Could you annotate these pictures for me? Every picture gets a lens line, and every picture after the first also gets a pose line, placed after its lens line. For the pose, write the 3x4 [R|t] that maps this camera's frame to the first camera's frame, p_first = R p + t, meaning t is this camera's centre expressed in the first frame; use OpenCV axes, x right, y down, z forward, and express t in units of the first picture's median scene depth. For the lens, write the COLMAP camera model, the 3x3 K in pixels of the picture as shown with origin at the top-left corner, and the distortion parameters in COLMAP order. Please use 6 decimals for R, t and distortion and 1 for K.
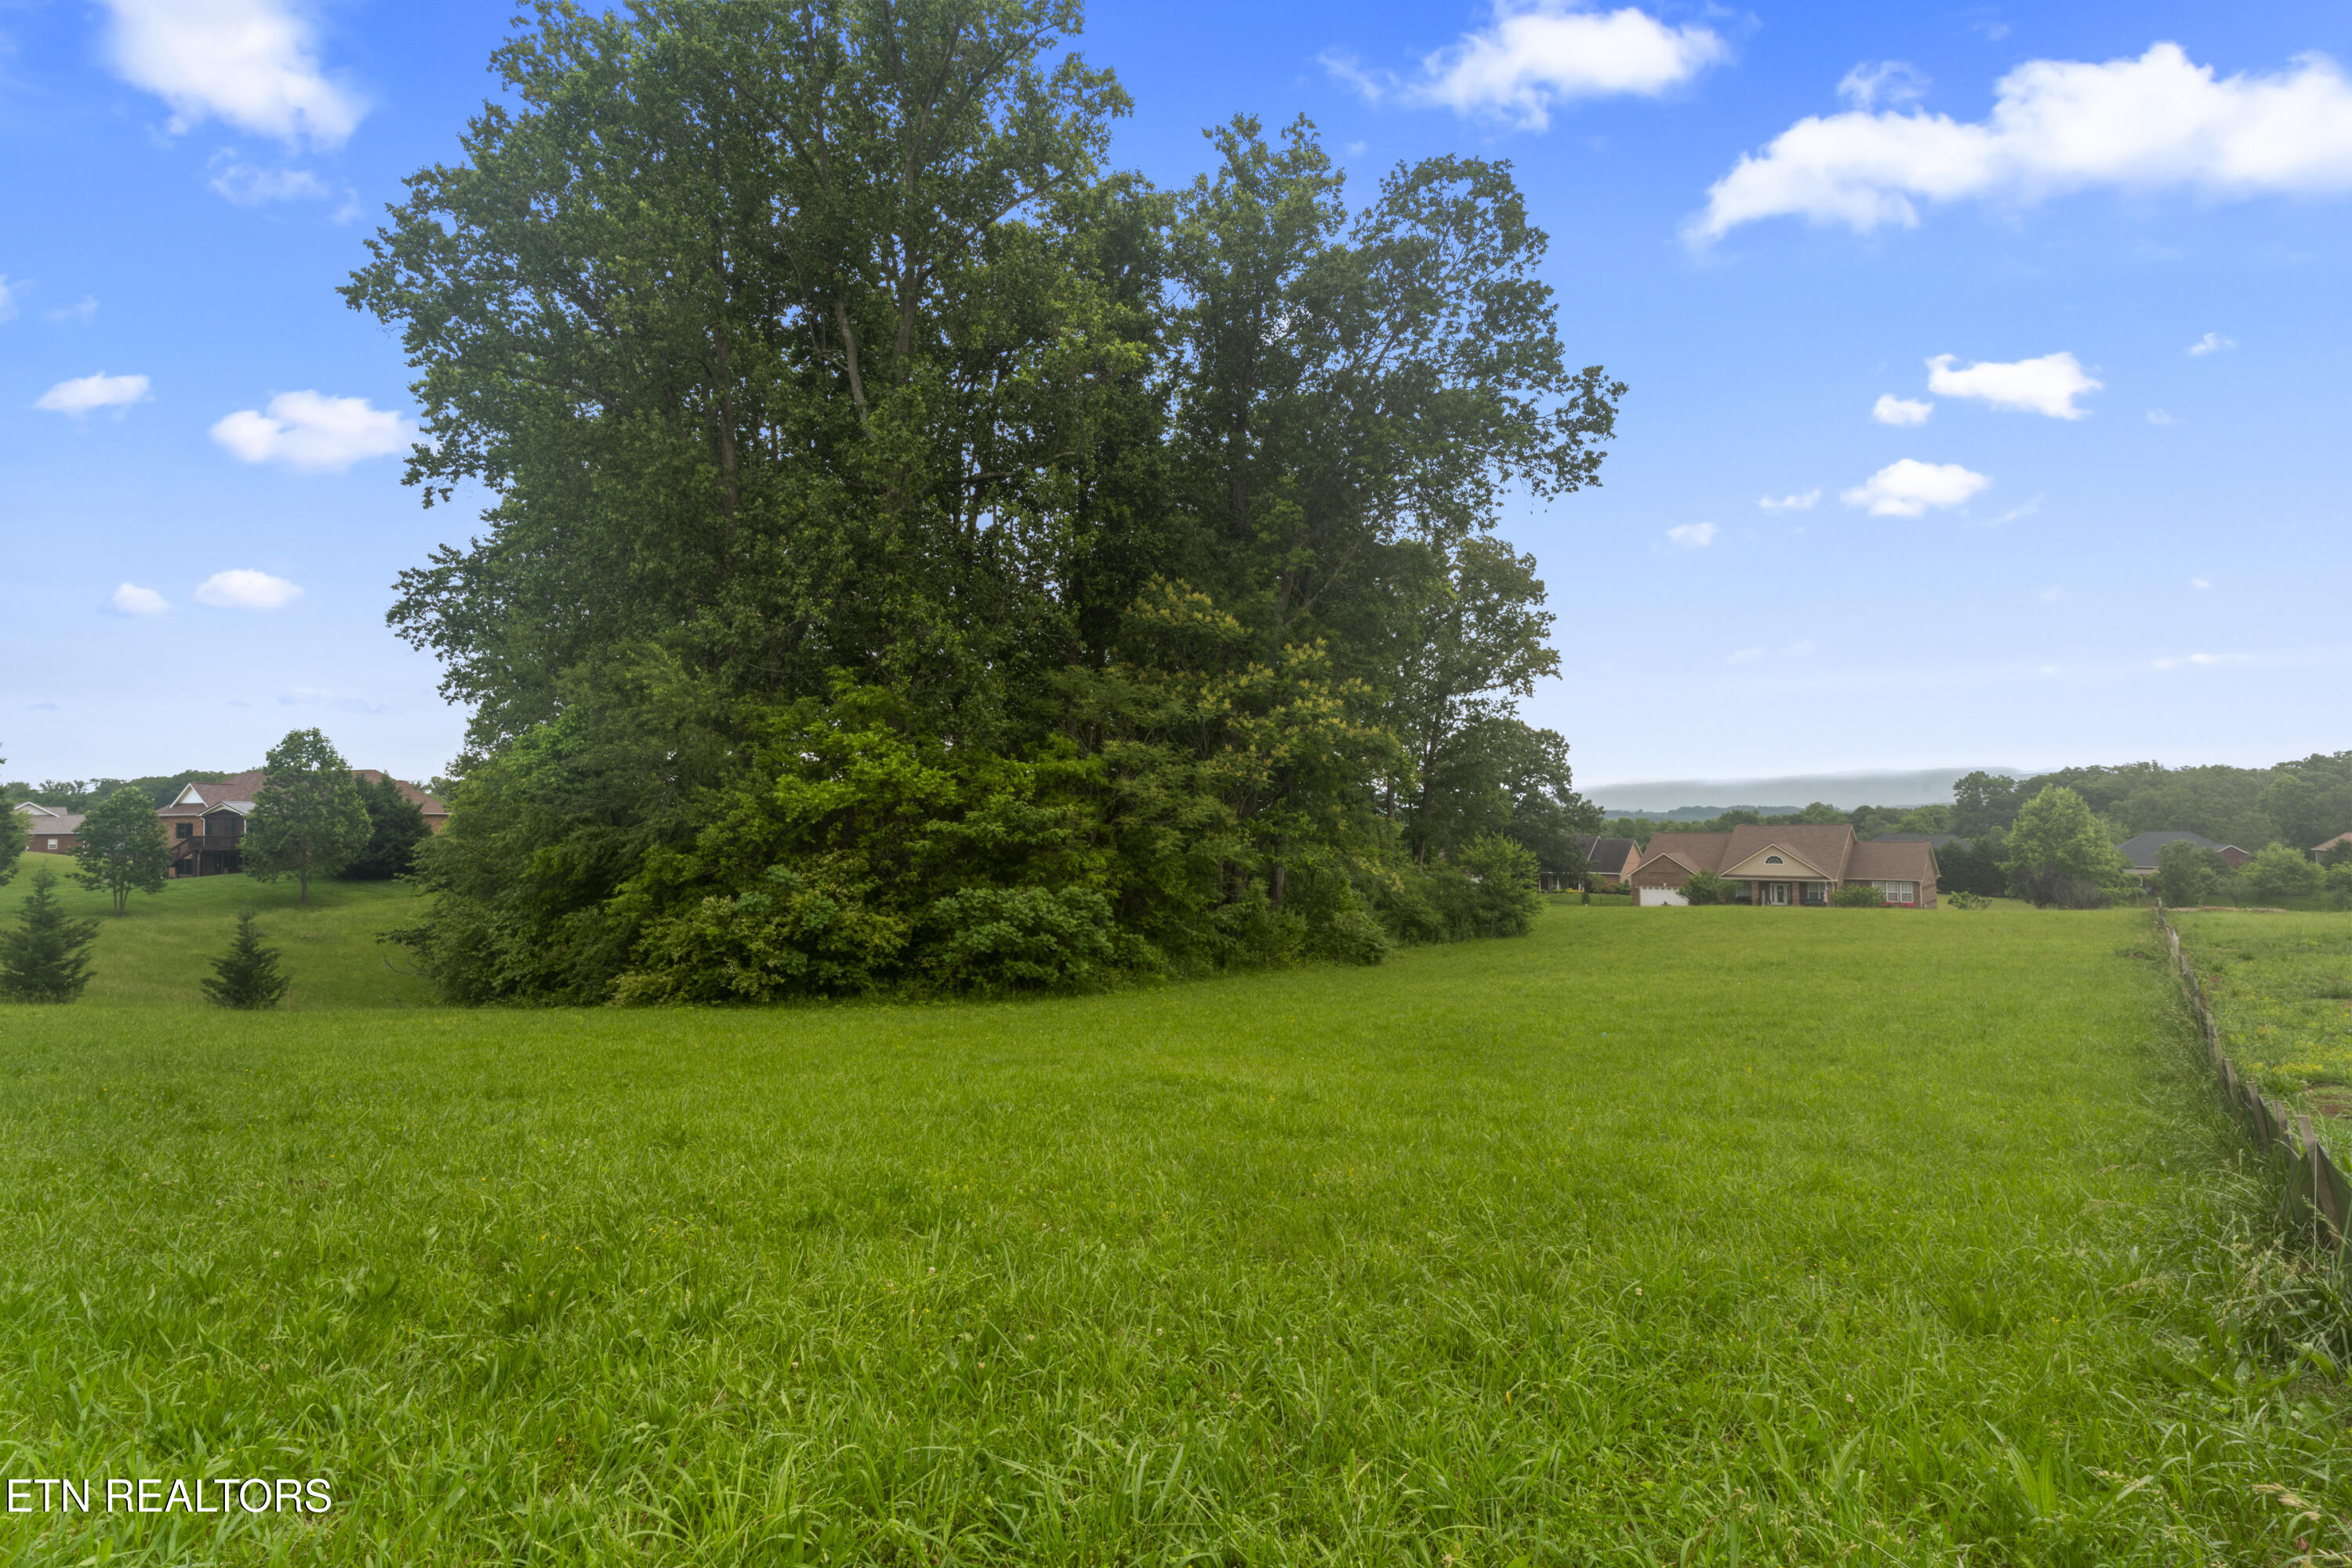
lens RADIAL K [[1065.9, 0, 1154.7], [0, 1065.9, 781.2], [0, 0, 1]] dist [-0.001255, -0.000158]
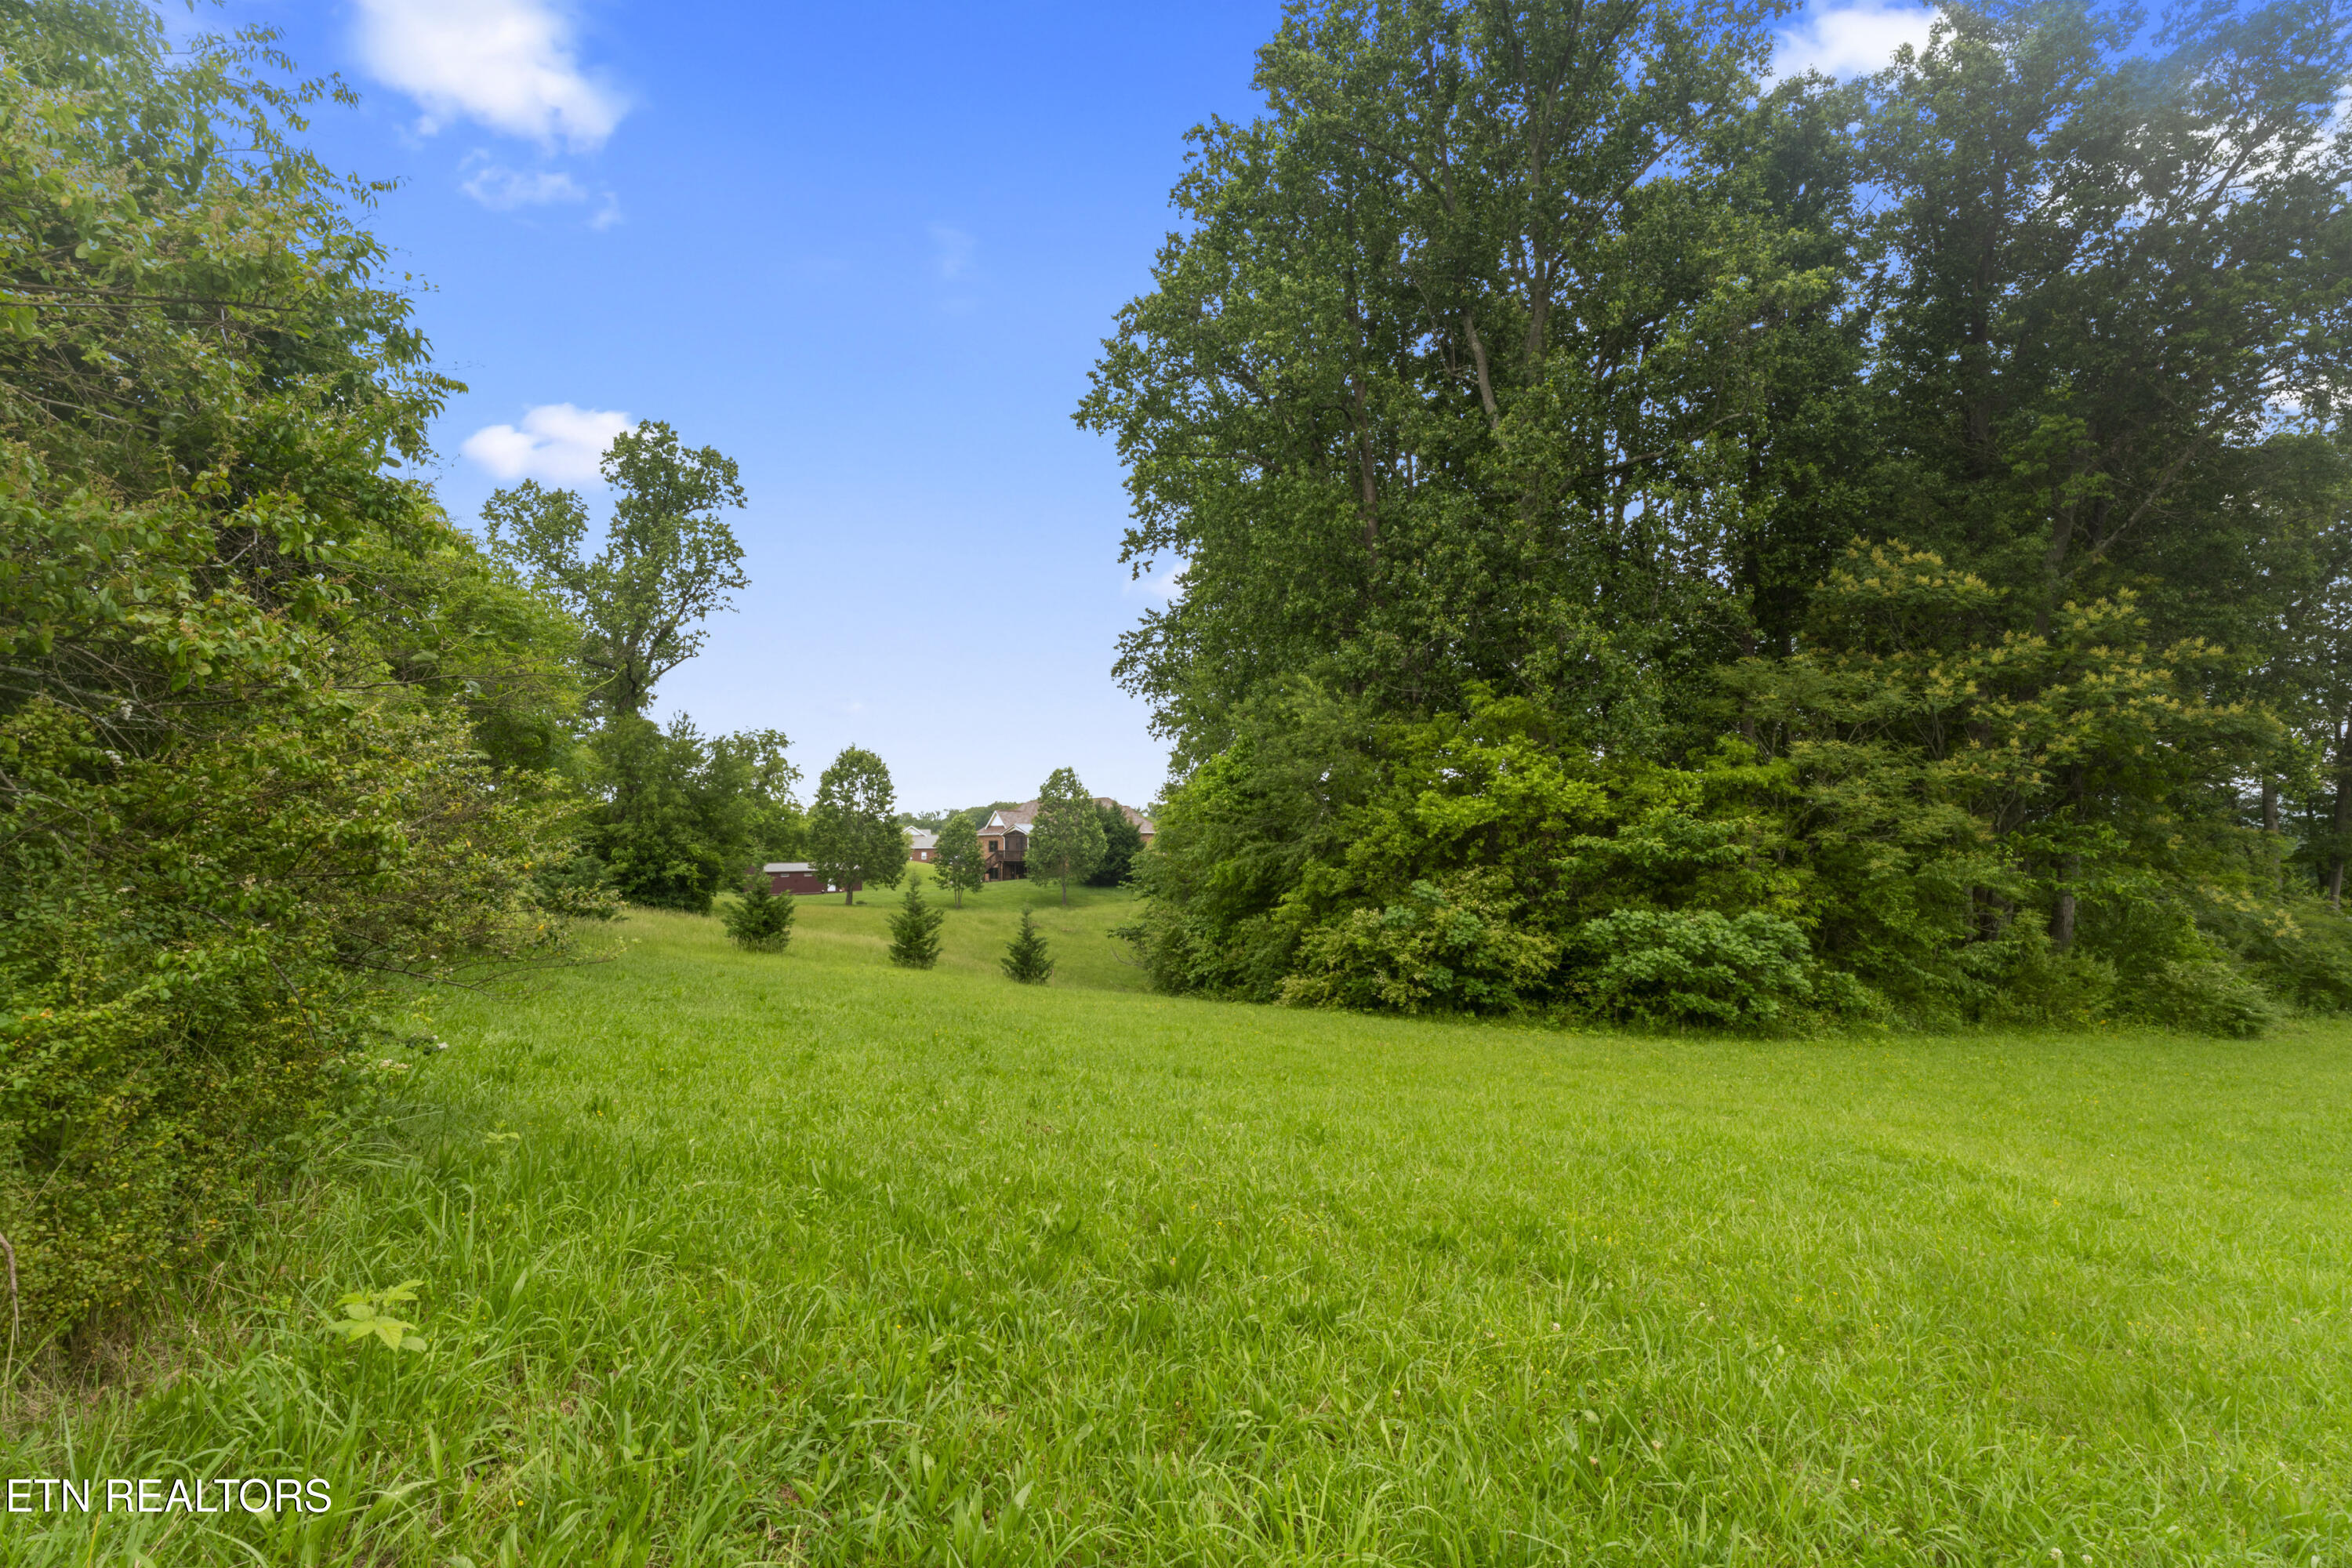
lens RADIAL K [[1065.9, 0, 1154.7], [0, 1065.9, 781.2], [0, 0, 1]] dist [-0.001255, -0.000158]
pose [[0.830008, -0.031884, -0.556840, 0.003279], [0.022693, 0.999469, -0.023404, 0.001669], [0.557290, 0.006789, 0.830290, 0.008308]]
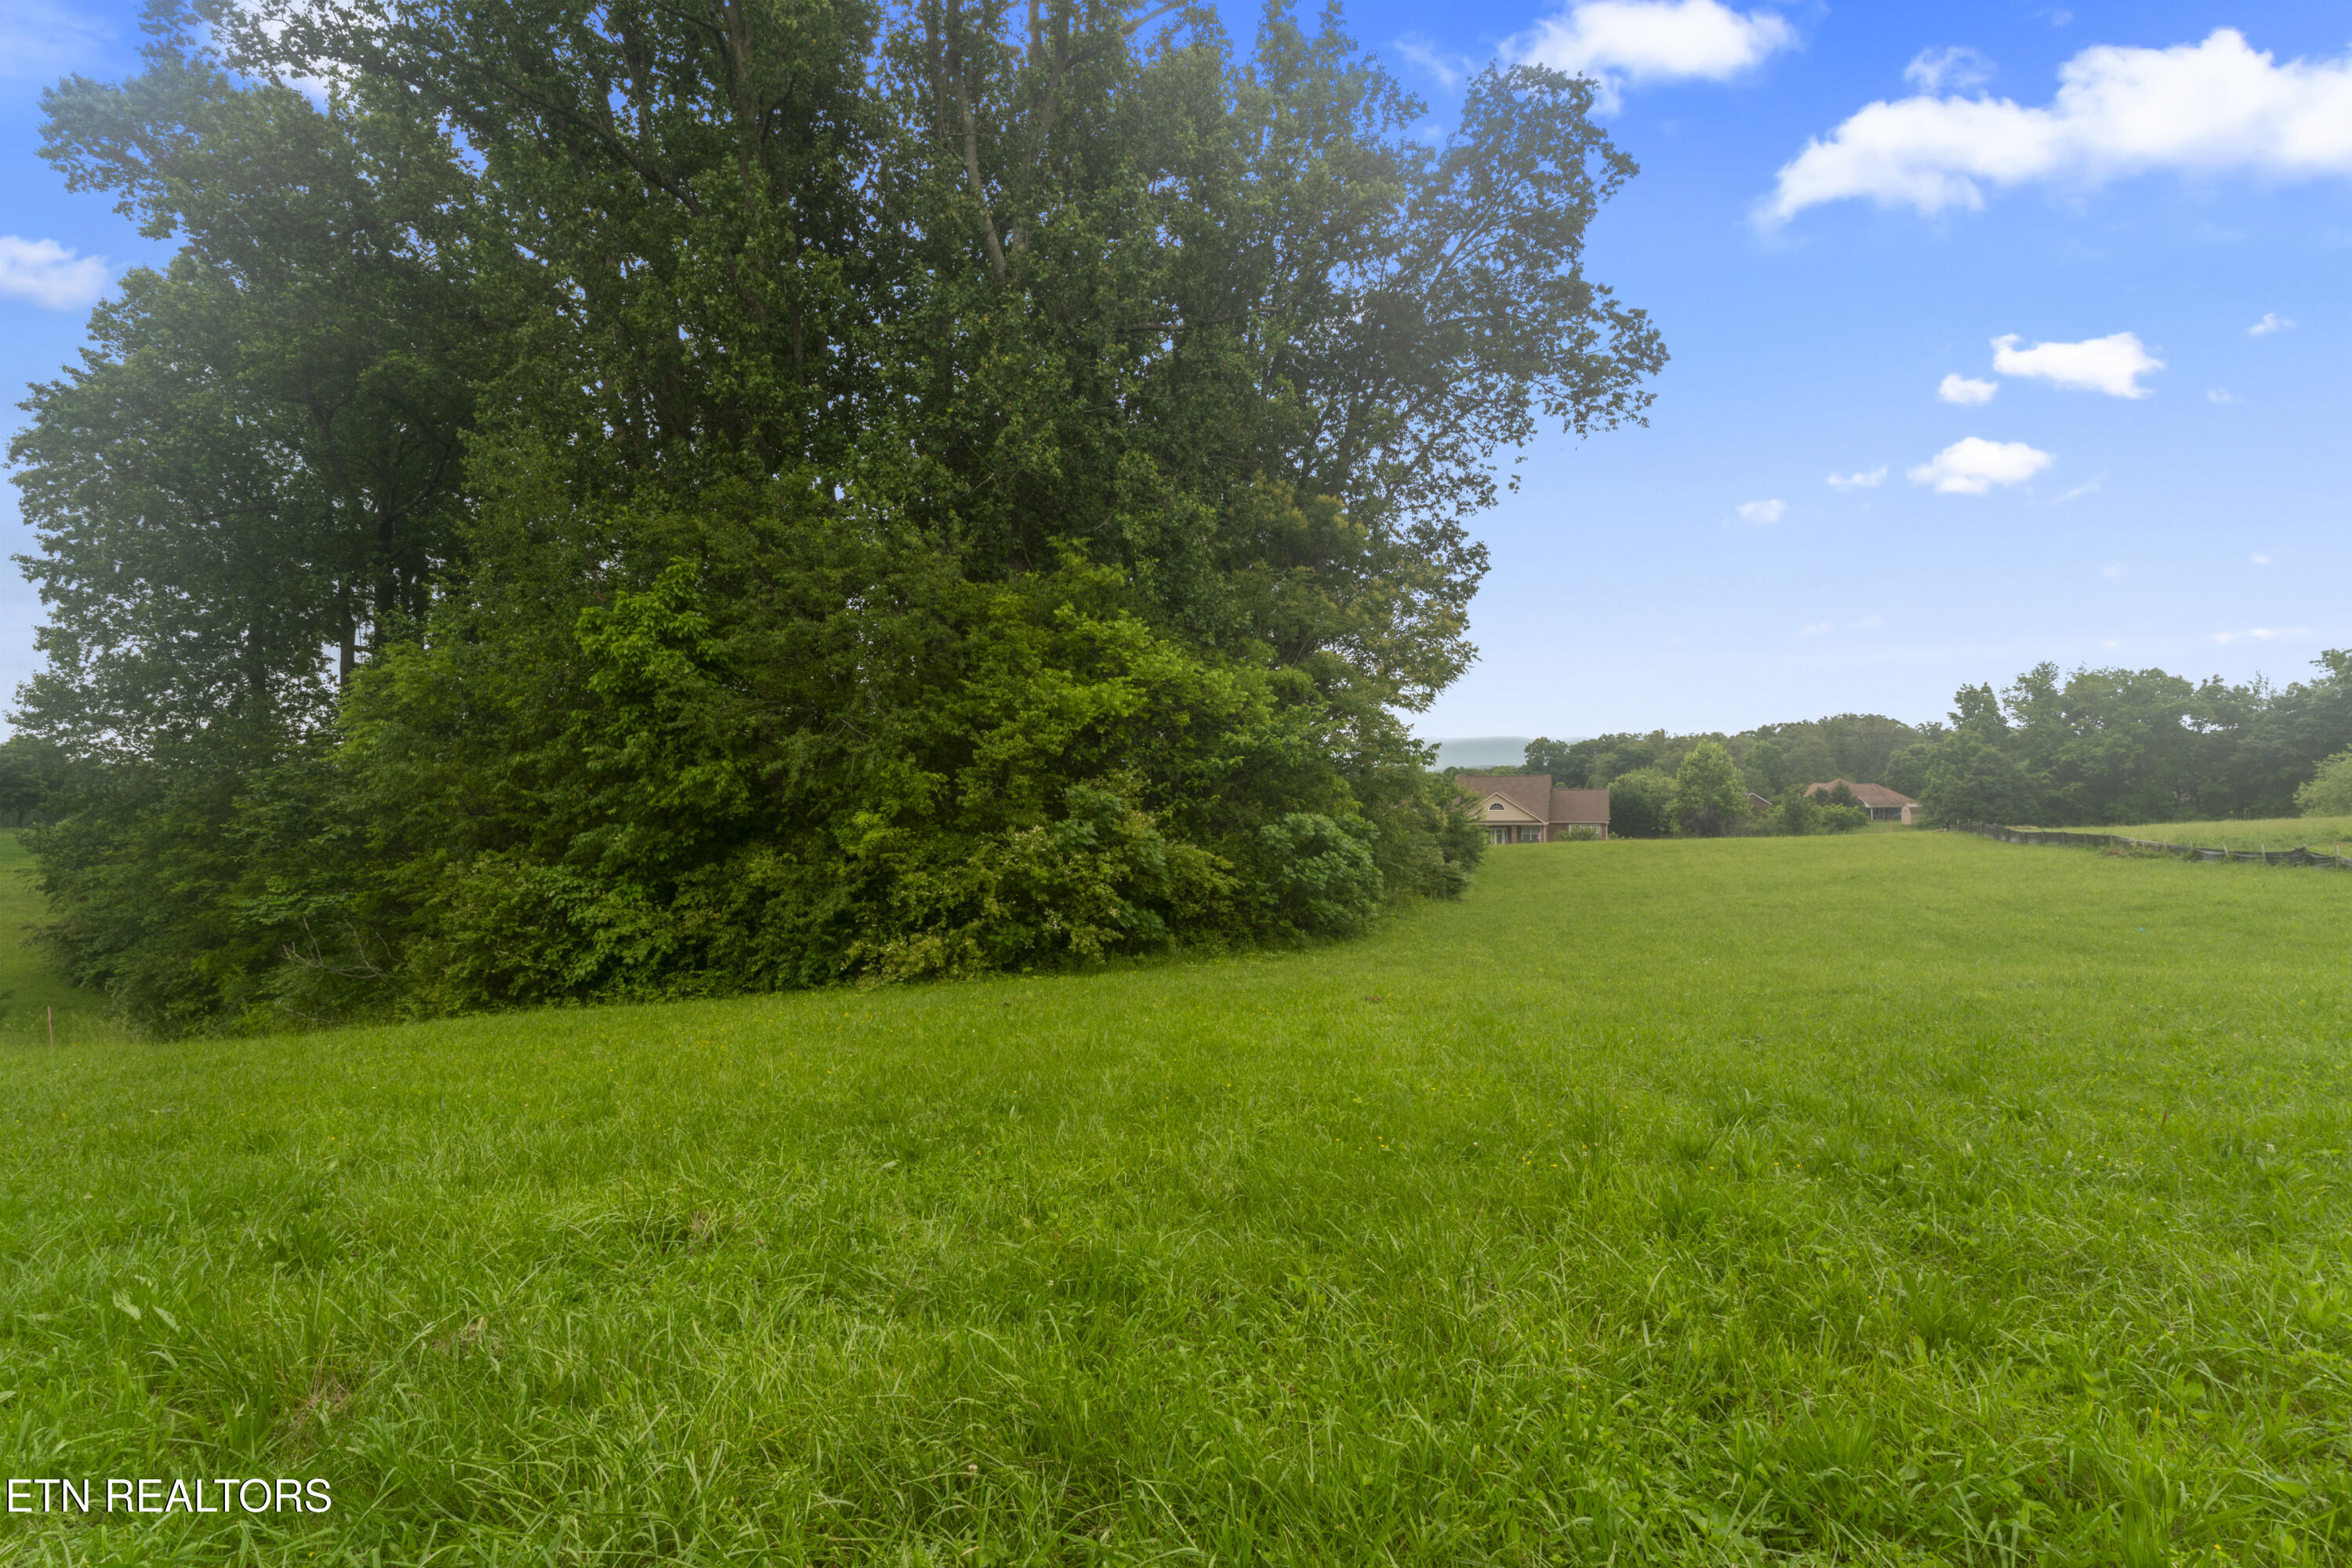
lens RADIAL K [[1061.6, 0, 1172.8], [0, 1061.6, 770.8], [0, 0, 1]] dist [0.002743, 0.000621]
pose [[0.943010, -0.002431, 0.332755, -0.380901], [-0.006110, 0.999678, 0.024618, 0.034917], [-0.332708, -0.025248, 0.942692, 0.190200]]
